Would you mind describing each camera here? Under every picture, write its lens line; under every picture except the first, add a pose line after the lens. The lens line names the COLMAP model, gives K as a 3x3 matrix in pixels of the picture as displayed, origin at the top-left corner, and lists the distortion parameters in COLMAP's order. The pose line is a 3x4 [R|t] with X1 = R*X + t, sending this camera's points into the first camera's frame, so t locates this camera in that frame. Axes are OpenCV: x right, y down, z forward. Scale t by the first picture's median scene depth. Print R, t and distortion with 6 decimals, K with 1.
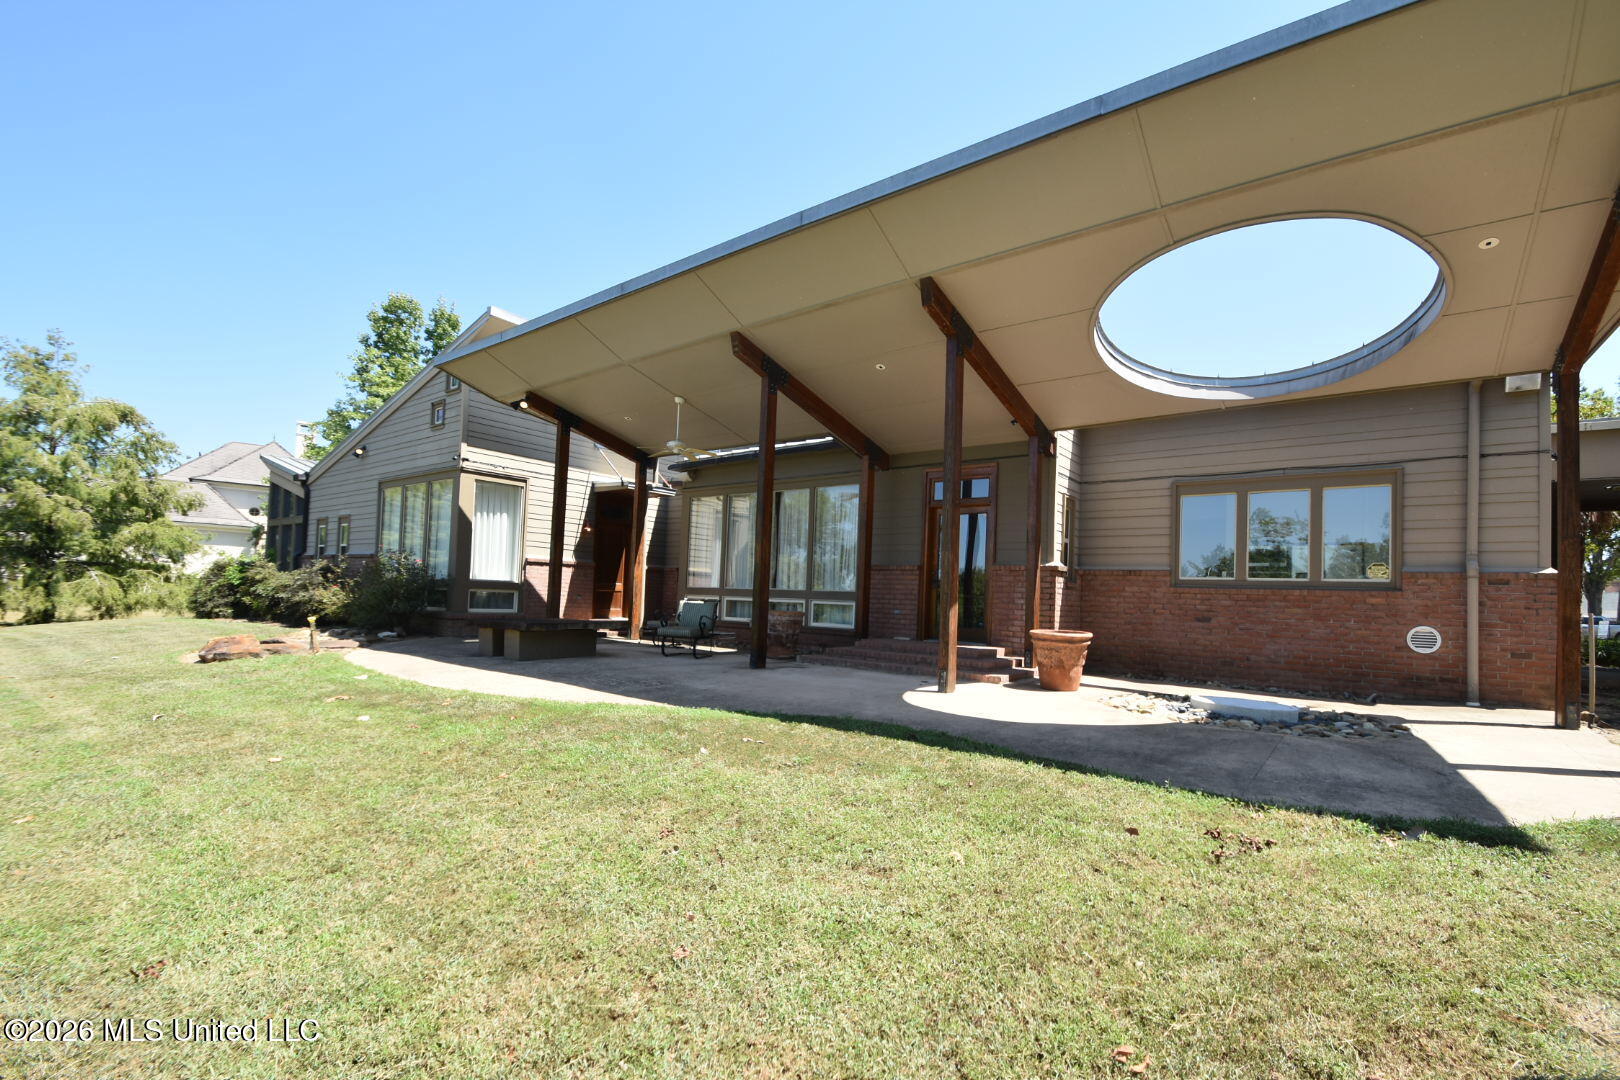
lens RADIAL K [[712.0, 0, 813.2], [0, 712.0, 575.4], [0, 0, 1]] dist [-0.000366, -0.003303]
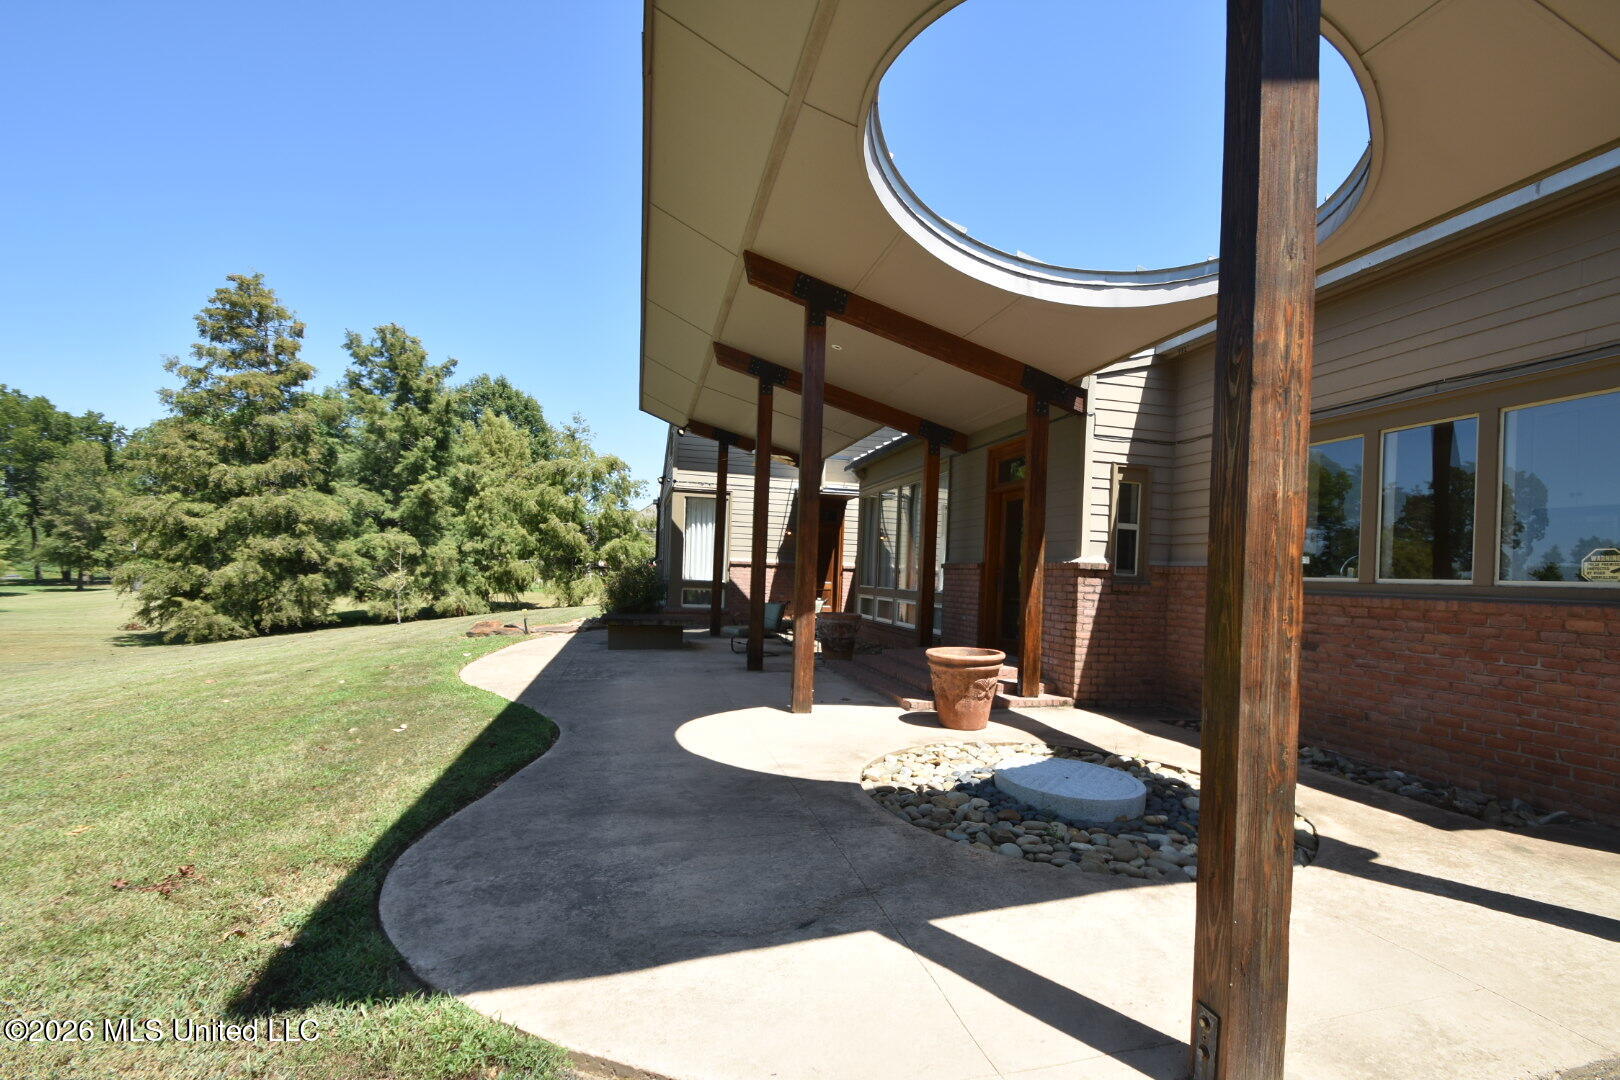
lens RADIAL K [[712.0, 0, 821.6], [0, 712.0, 580.8], [0, 0, 1]] dist [-0.000366, -0.003303]
pose [[0.793344, -0.001897, -0.608771, 0.443792], [0.012466, 0.999836, 0.013131, -0.005915], [0.608646, -0.018006, 0.793237, 0.189432]]
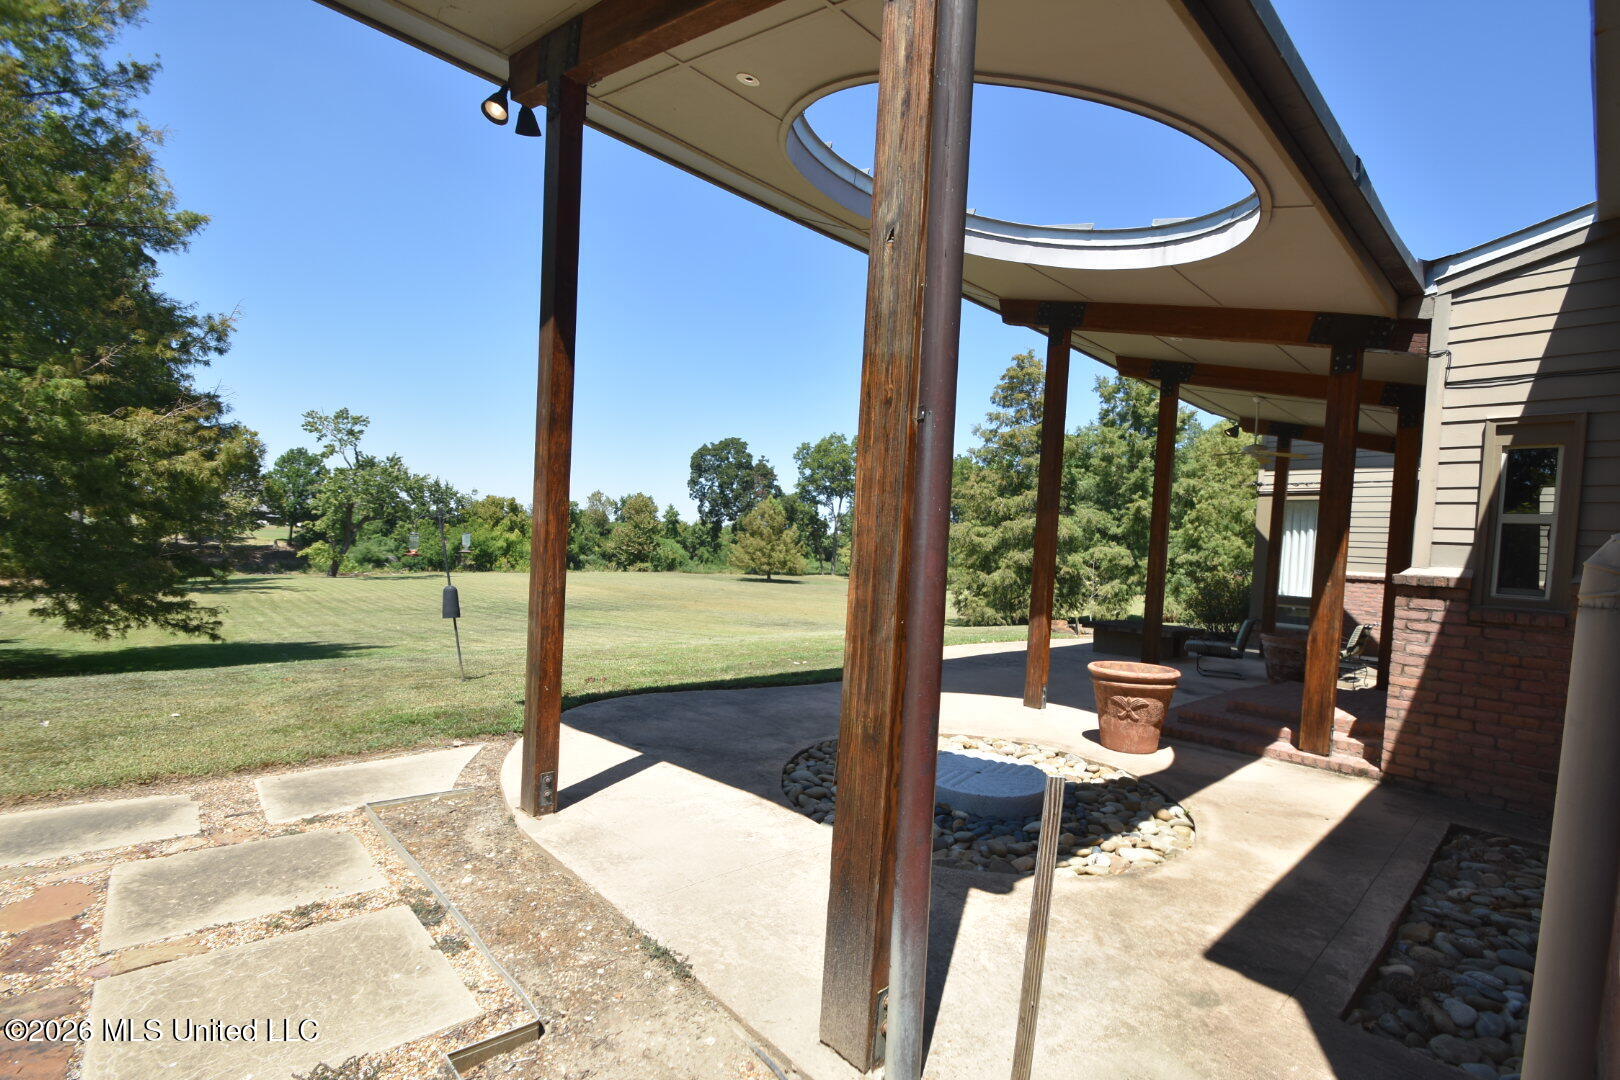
lens RADIAL K [[712.0, 0, 818.4], [0, 712.0, 582.2], [0, 0, 1]] dist [-0.000366, -0.003303]
pose [[-0.156274, 0.000878, -0.987713, 0.692093], [-0.027406, 0.999611, 0.005225, 0.000091], [0.987333, 0.027886, -0.156189, 0.505342]]
